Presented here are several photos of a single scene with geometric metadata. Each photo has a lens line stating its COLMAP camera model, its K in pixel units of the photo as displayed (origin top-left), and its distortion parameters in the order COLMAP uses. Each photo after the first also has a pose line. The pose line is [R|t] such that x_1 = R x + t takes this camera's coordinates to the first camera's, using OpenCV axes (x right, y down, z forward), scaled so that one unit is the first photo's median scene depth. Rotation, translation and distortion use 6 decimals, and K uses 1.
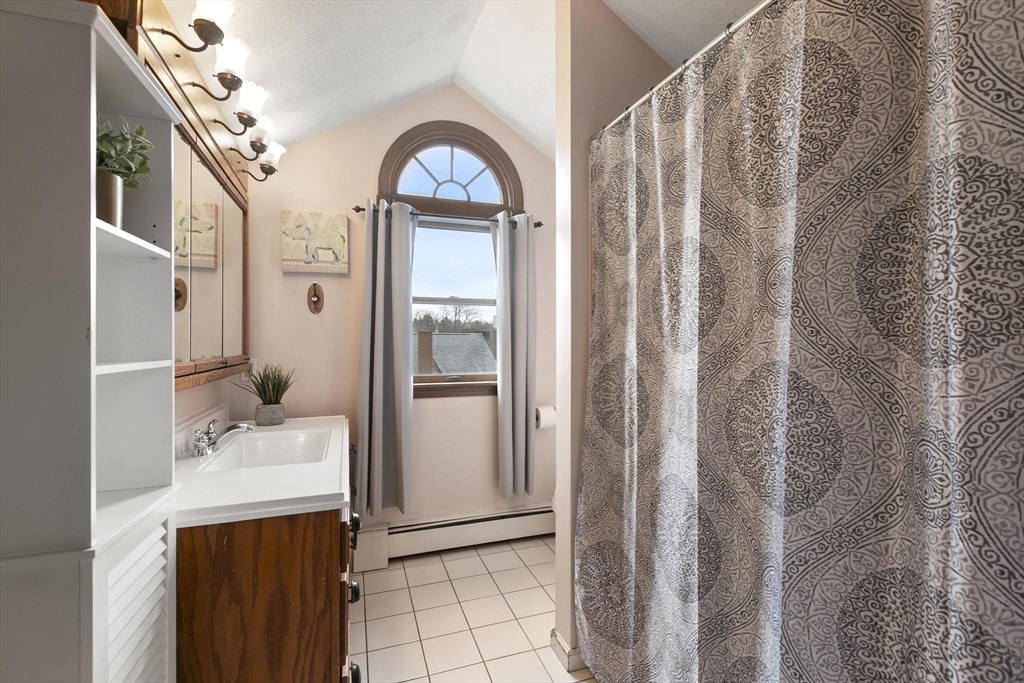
lens RADIAL K [[457.7, 0, 501.3], [0, 457.7, 339.7], [0, 0, 1]] dist [0.001499, 0.000123]
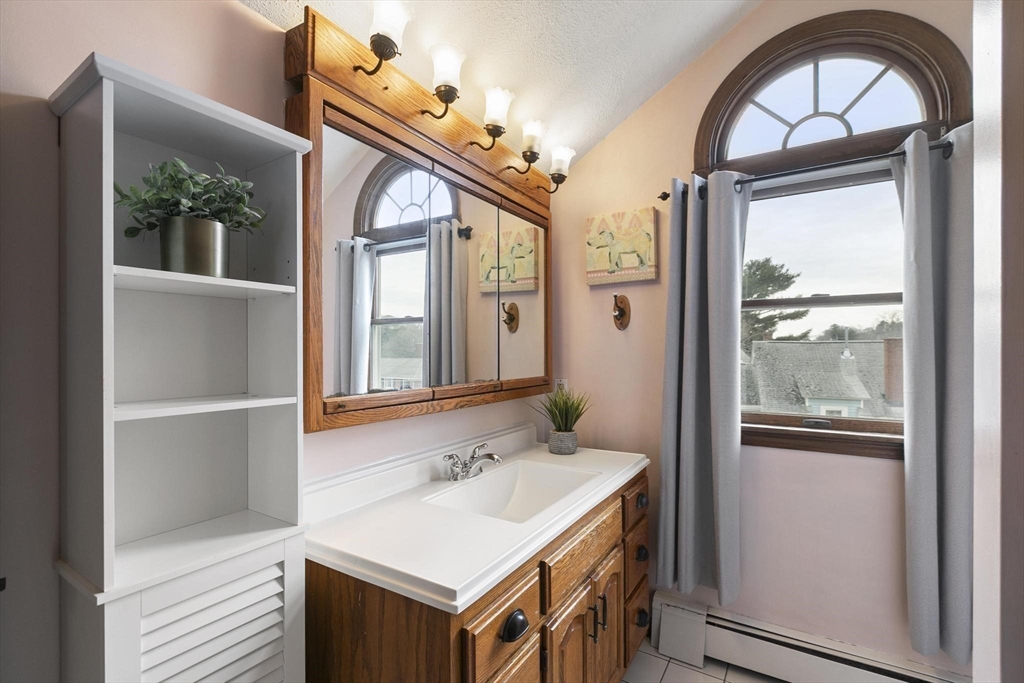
lens RADIAL K [[457.7, 0, 520.1], [0, 457.7, 350.7], [0, 0, 1]] dist [0.001499, 0.000123]
pose [[0.641635, -0.002250, -0.767007, 0.131893], [0.006938, 0.999972, 0.002871, -0.021494], [0.766979, -0.007163, 0.641633, 0.294466]]
